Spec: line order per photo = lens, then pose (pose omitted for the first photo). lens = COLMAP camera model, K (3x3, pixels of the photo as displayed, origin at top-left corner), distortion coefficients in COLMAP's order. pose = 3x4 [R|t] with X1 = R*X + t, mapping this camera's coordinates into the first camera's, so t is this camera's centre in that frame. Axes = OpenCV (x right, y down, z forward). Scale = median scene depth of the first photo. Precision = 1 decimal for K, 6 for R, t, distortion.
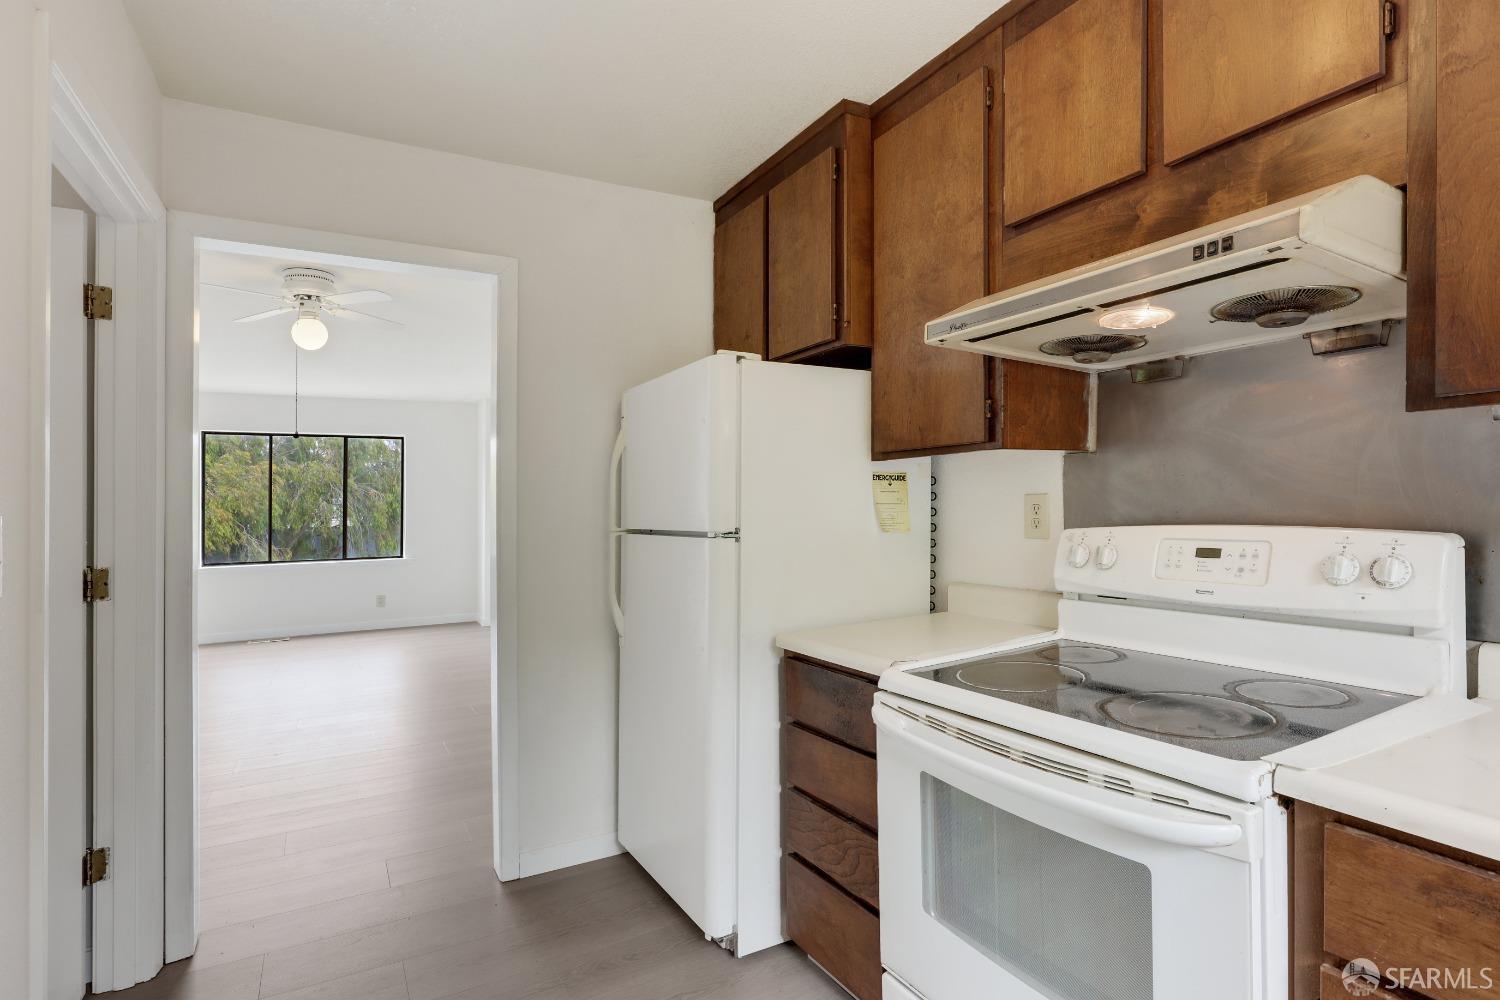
lens RADIAL K [[763.5, 0, 761.8], [0, 763.5, 497.6], [0, 0, 1]] dist [-0.006510, 0.000814]
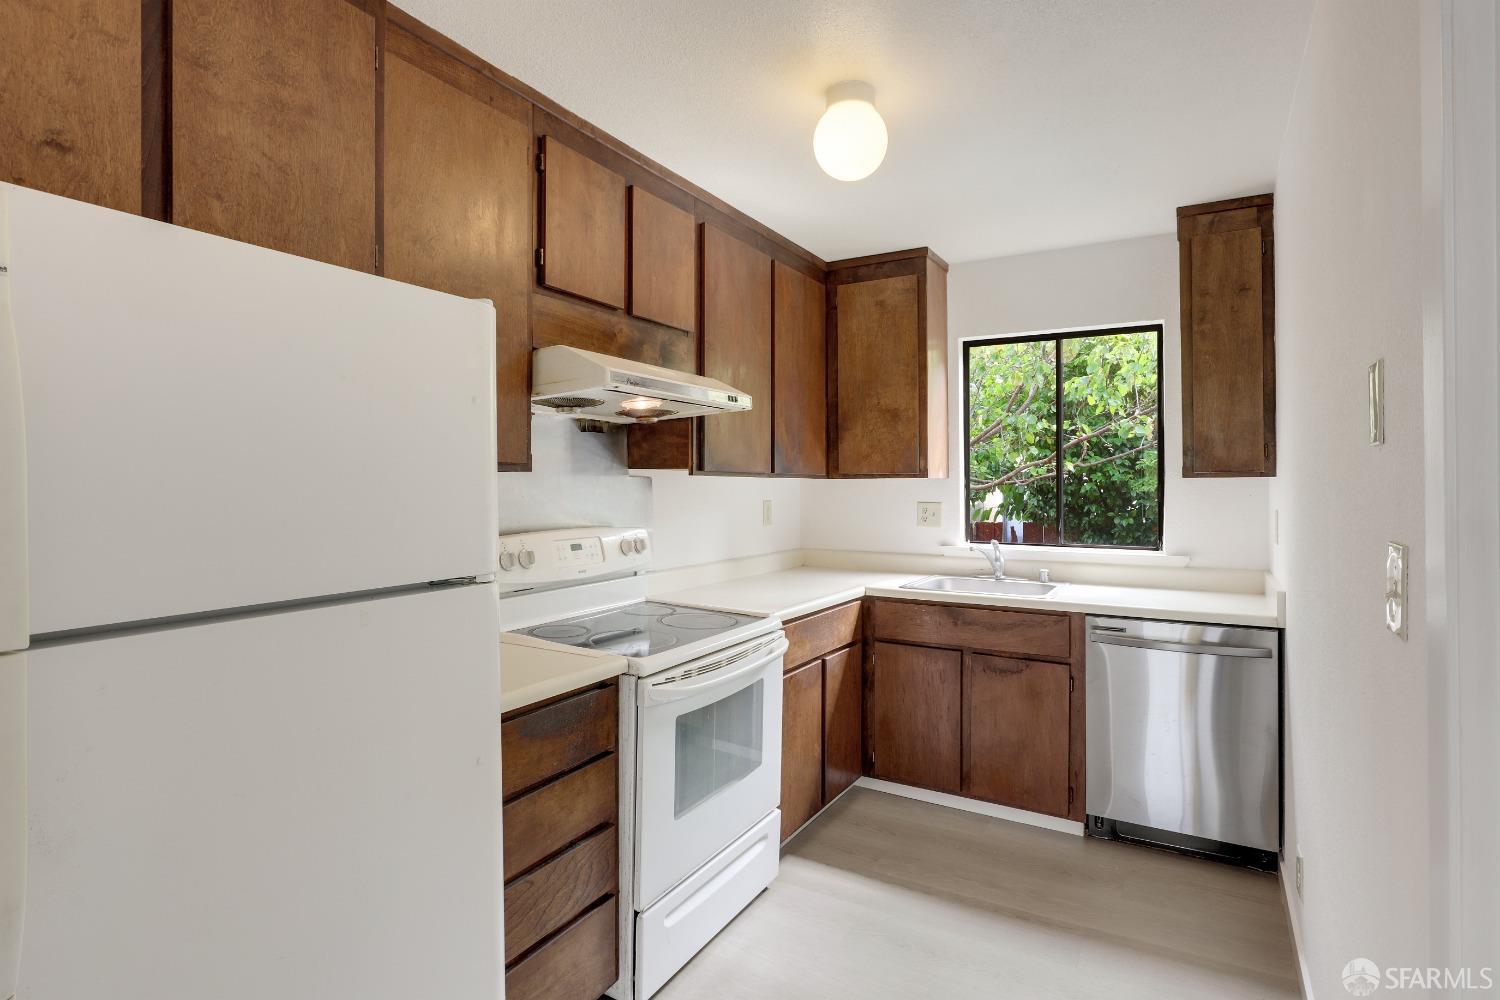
lens RADIAL K [[763.5, 0, 761.8], [0, 763.5, 497.6], [0, 0, 1]] dist [-0.006510, 0.000814]
pose [[-0.504950, 0.011057, 0.863078, -0.966408], [0.003856, 0.999937, -0.010554, -0.011726], [-0.863140, -0.002001, -0.504961, 1.456035]]
